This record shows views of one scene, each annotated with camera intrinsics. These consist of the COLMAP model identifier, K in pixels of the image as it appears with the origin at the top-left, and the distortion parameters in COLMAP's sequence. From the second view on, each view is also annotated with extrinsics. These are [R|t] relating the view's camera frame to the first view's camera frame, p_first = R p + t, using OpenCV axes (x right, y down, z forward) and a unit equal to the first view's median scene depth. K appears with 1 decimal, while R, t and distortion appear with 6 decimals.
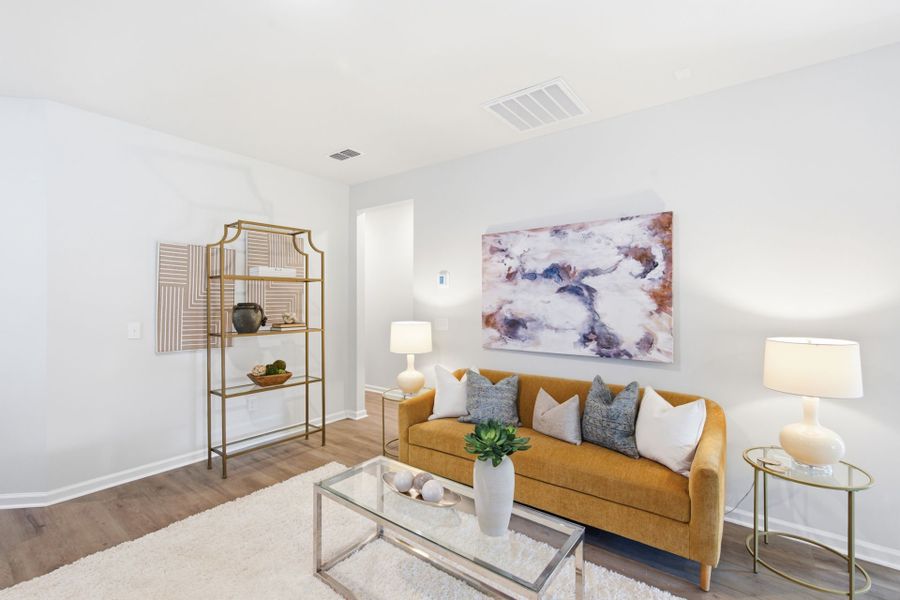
lens RADIAL K [[400.8, 0, 450.0], [0, 400.8, 304.6], [0, 0, 1]] dist [-0.002362, -0.000063]
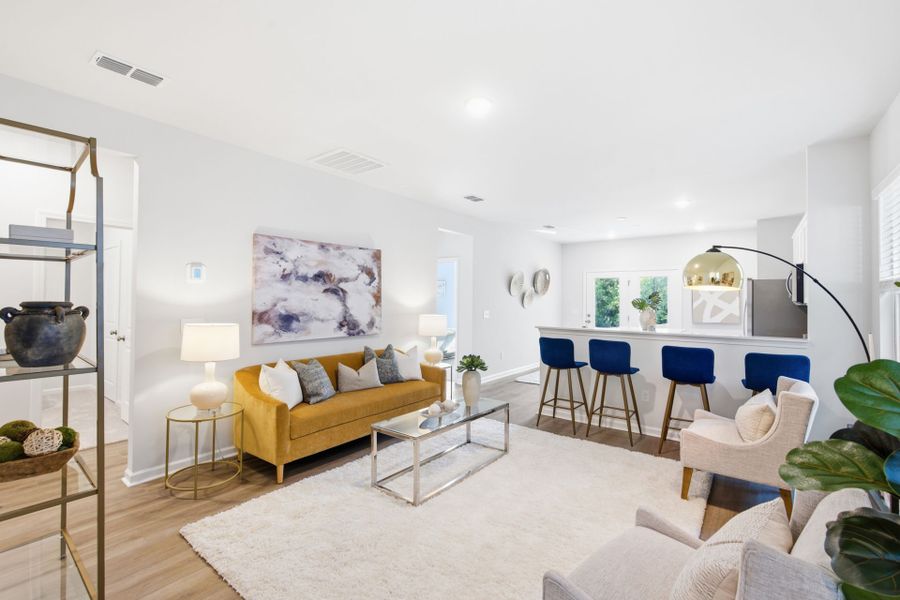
lens RADIAL K [[413.6, 0, 450.8], [0, 413.6, 296.4], [0, 0, 1]] dist [-0.001673, -0.000006]
pose [[-0.007491, 0.002191, 0.999970, -1.107742], [-0.004711, 0.999986, -0.002227, -0.016683], [-0.999961, -0.004727, -0.007480, 0.583629]]
